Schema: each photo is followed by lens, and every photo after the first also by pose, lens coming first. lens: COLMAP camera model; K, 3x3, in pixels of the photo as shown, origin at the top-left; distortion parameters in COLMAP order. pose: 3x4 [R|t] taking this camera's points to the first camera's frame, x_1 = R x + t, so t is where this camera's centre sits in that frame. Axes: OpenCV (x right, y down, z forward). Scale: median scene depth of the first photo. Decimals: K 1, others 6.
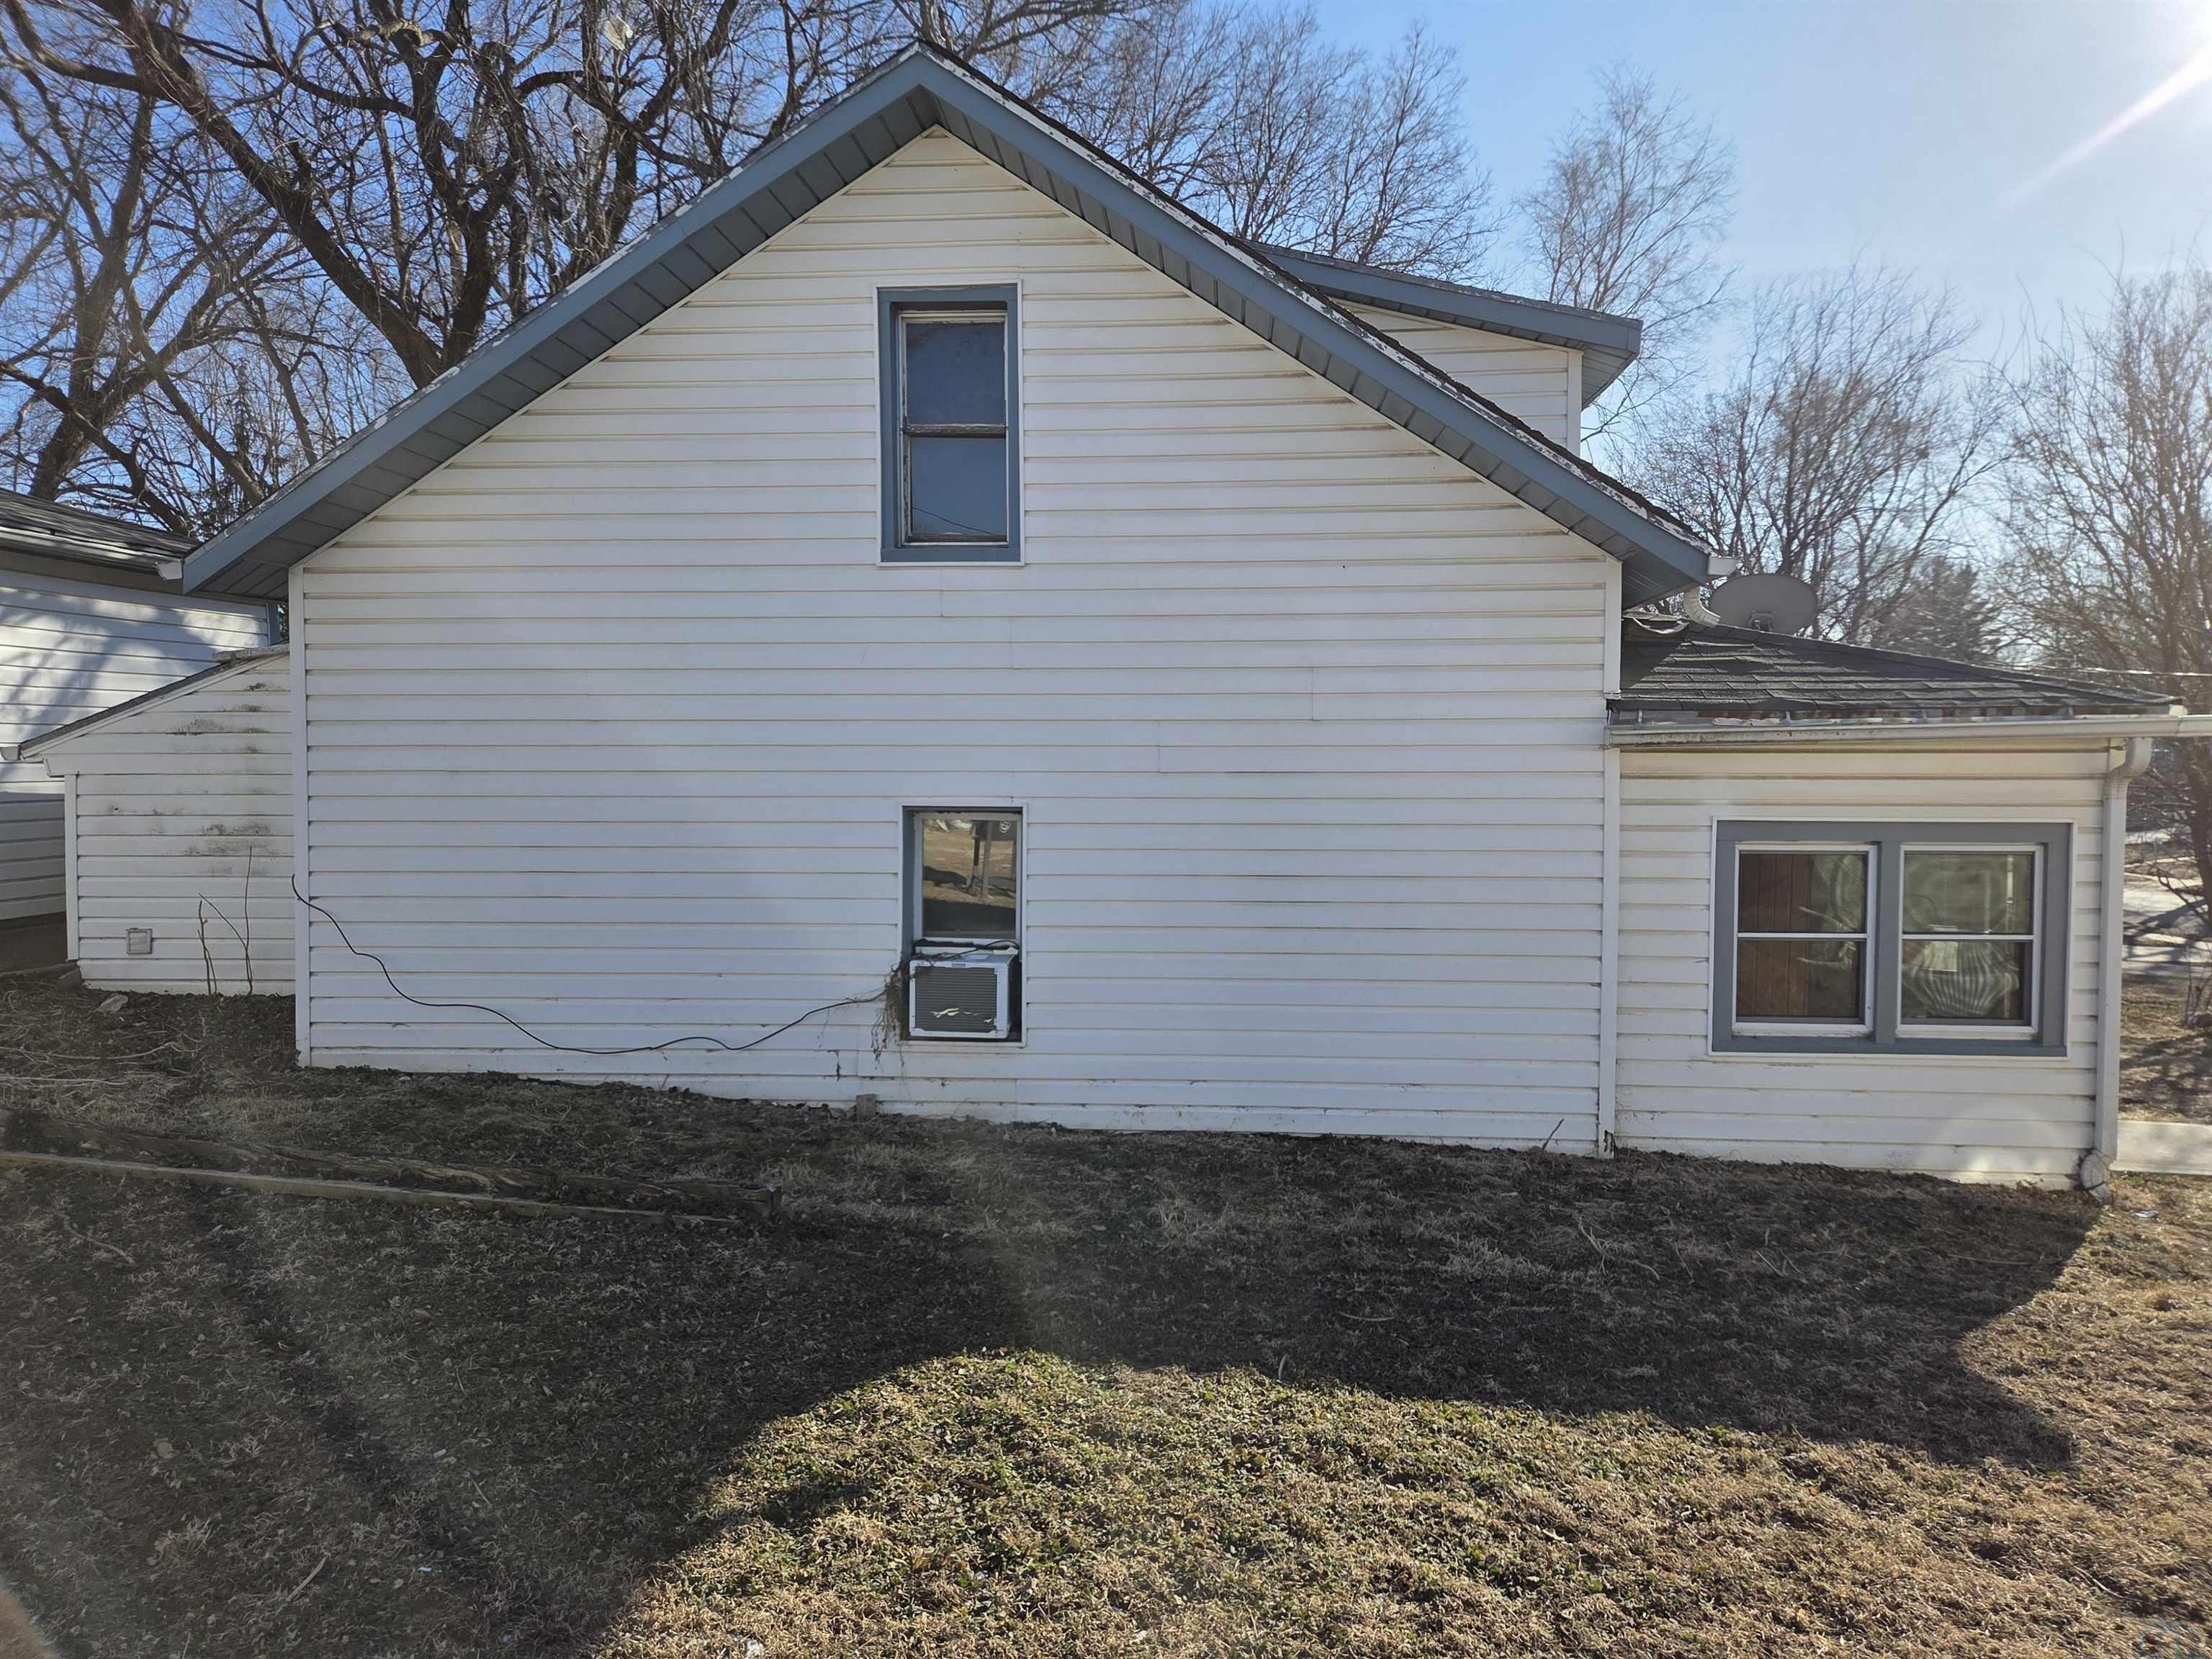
lens RADIAL K [[1474.4, 0, 1113.9], [0, 1474.4, 821.7], [0, 0, 1]] dist [0.076220, -0.069064]
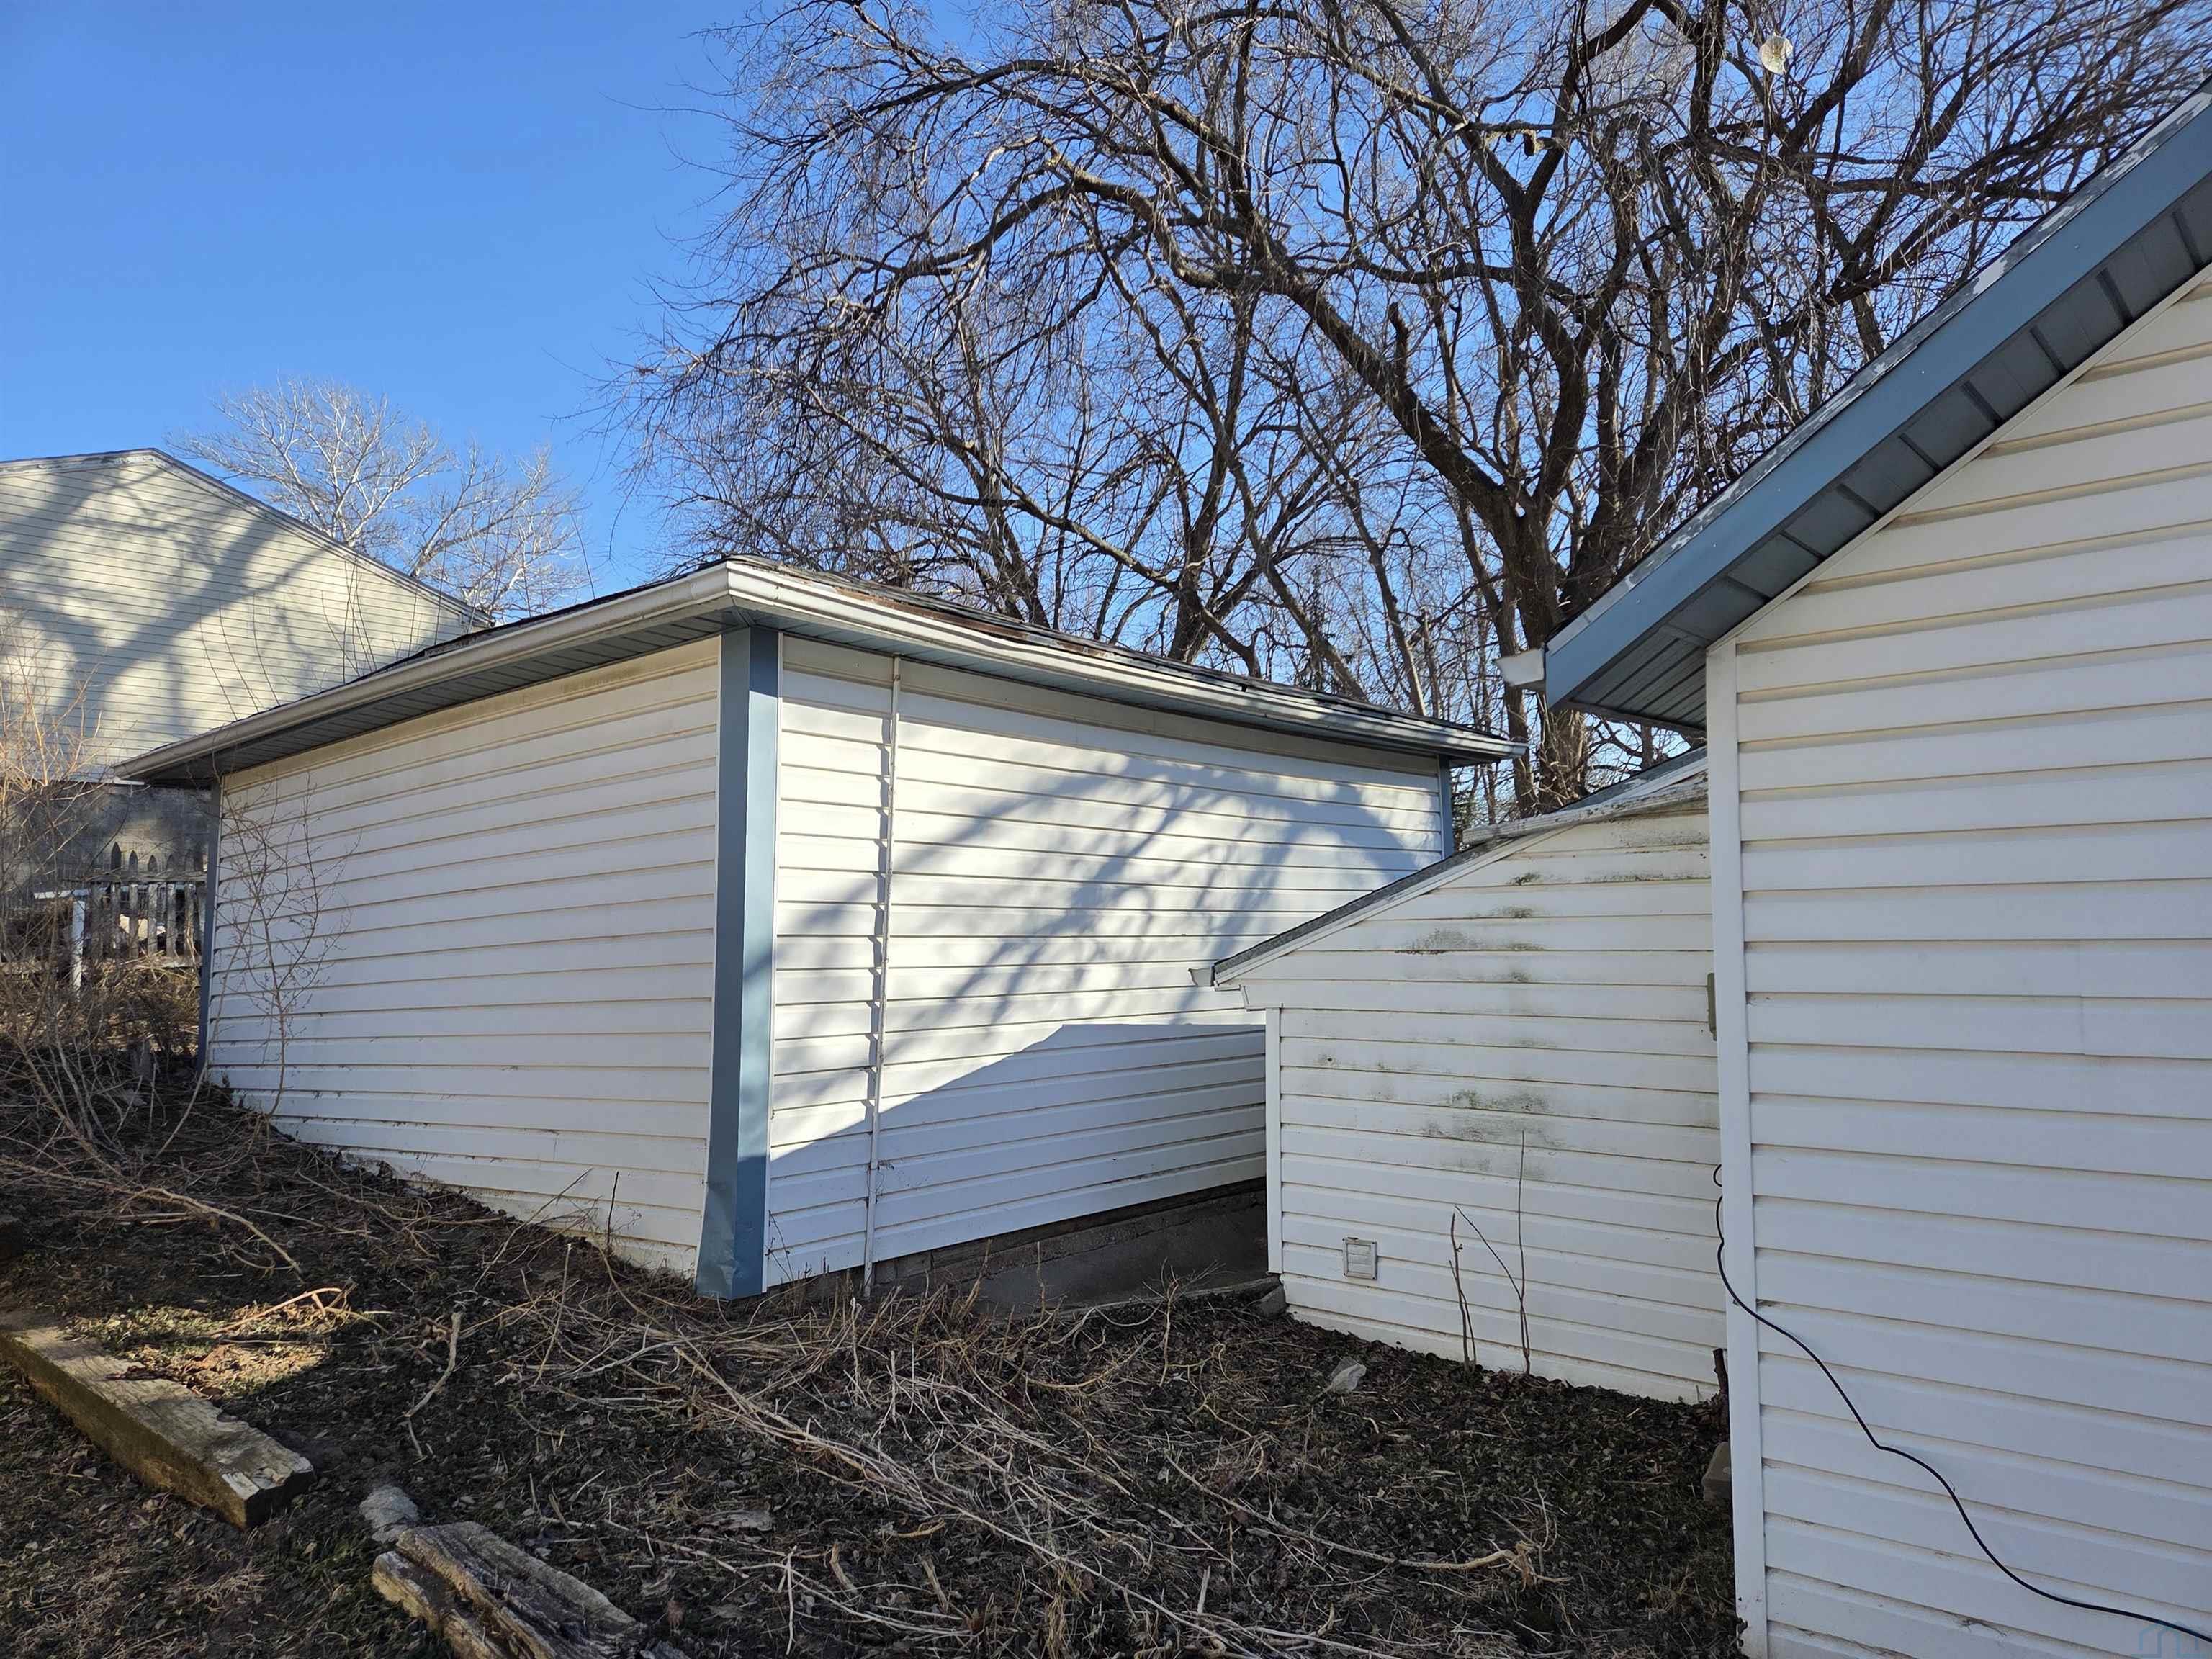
lens RADIAL K [[1474.4, 0, 1091.3], [0, 1474.4, 826.4], [0, 0, 1]] dist [0.076220, -0.069064]
pose [[0.798324, -0.052036, -0.599976, -0.316701], [-0.019026, 0.993583, -0.111490, -0.035455], [0.601927, 0.100420, 0.792212, 0.358392]]
